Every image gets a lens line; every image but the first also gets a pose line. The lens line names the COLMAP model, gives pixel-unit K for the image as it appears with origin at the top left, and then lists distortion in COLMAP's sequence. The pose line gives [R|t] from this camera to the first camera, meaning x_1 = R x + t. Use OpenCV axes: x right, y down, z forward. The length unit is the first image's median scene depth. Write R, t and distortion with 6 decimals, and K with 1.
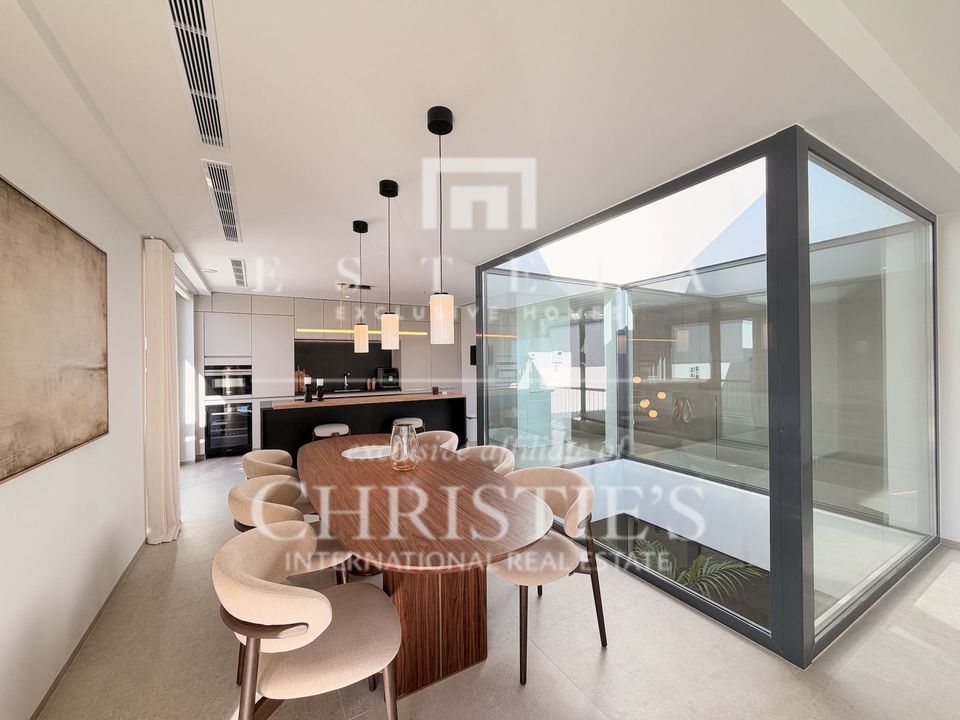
lens RADIAL K [[384.4, 0, 477.5], [0, 384.4, 360.0], [0, 0, 1]] dist [-0.000110, 0.000064]
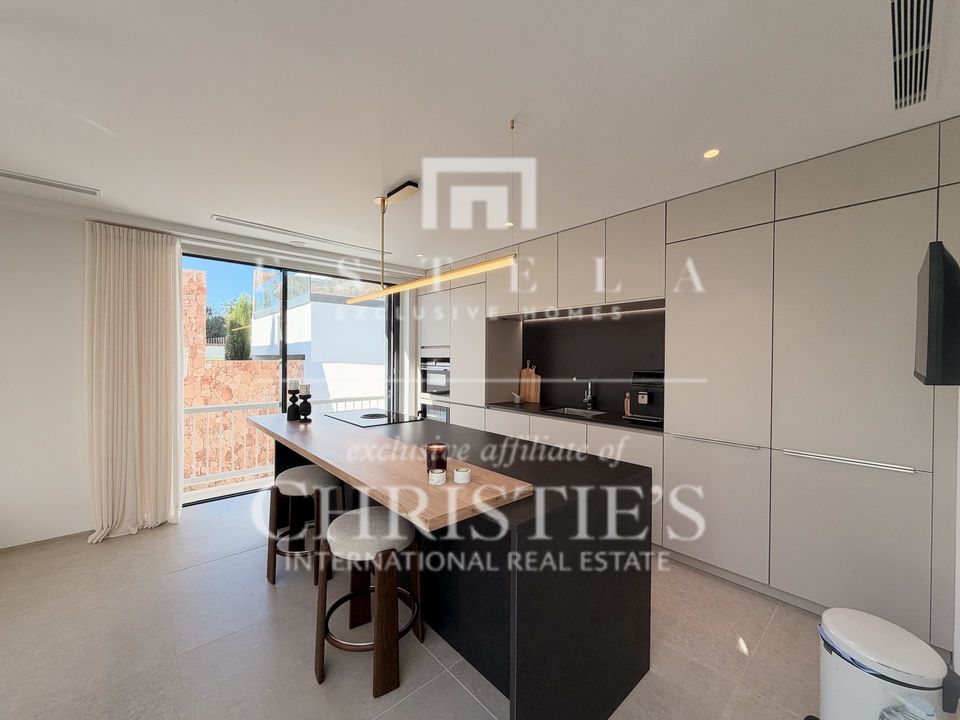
lens RADIAL K [[384.4, 0, 474.2], [0, 384.4, 359.4], [0, 0, 1]] dist [-0.000110, 0.000064]
pose [[0.219001, 0.012460, -0.975645, 0.162892], [-0.007289, 0.999911, 0.011134, 0.007828], [0.975697, 0.004674, 0.219073, 0.923385]]
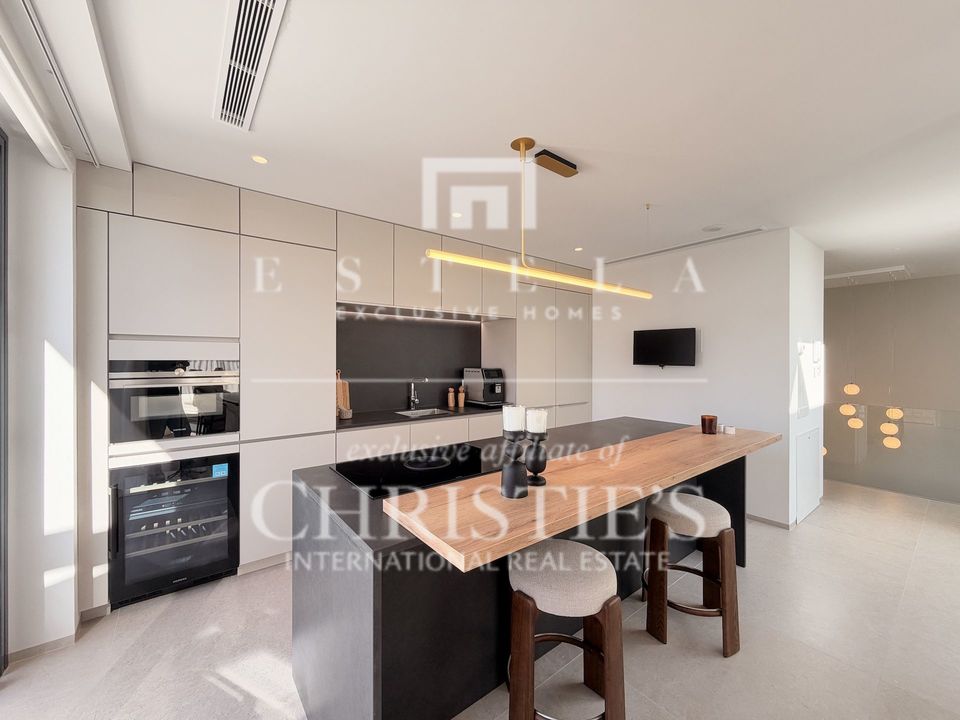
lens RADIAL K [[384.4, 0, 478.4], [0, 384.4, 359.7], [0, 0, 1]] dist [-0.000110, 0.000064]
pose [[0.985343, 0.012380, 0.170135, -0.426090], [-0.013722, 0.999883, 0.006712, 0.006527], [-0.170032, -0.008949, 0.985398, 0.580771]]
